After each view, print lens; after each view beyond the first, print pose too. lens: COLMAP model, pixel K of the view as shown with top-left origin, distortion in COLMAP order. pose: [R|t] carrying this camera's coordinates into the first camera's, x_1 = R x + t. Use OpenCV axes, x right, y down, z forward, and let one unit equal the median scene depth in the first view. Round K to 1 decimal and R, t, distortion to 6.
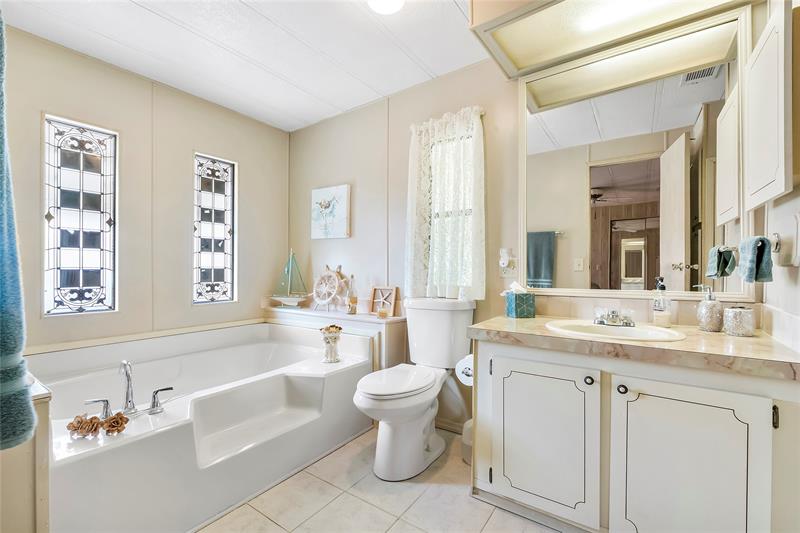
lens RADIAL K [[345.3, 0, 400.9], [0, 345.3, 266.7], [0, 0, 1]] dist [-0.001785, -0.000088]
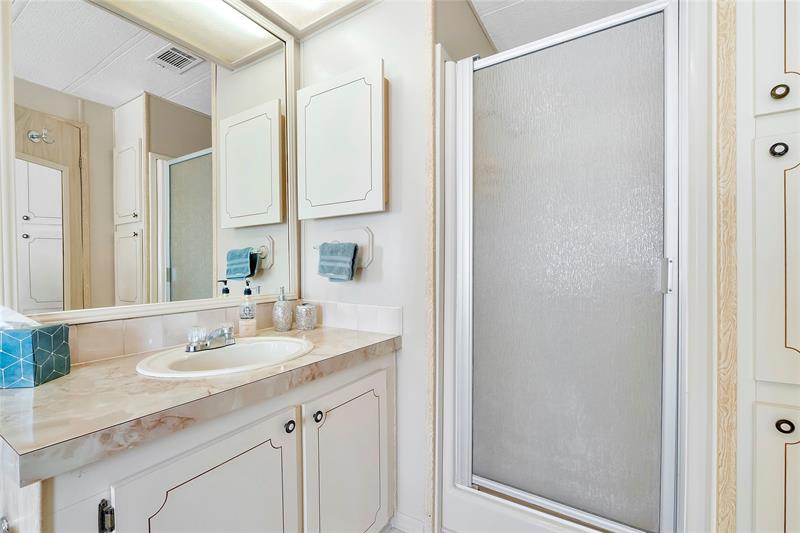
lens RADIAL K [[345.3, 0, 401.6], [0, 345.3, 269.0], [0, 0, 1]] dist [-0.001785, -0.000088]
pose [[-0.056189, 0.002455, 0.998417, -0.176712], [0.006301, 0.999978, -0.002104, 0.008080], [-0.998400, 0.006173, -0.056203, 0.804996]]
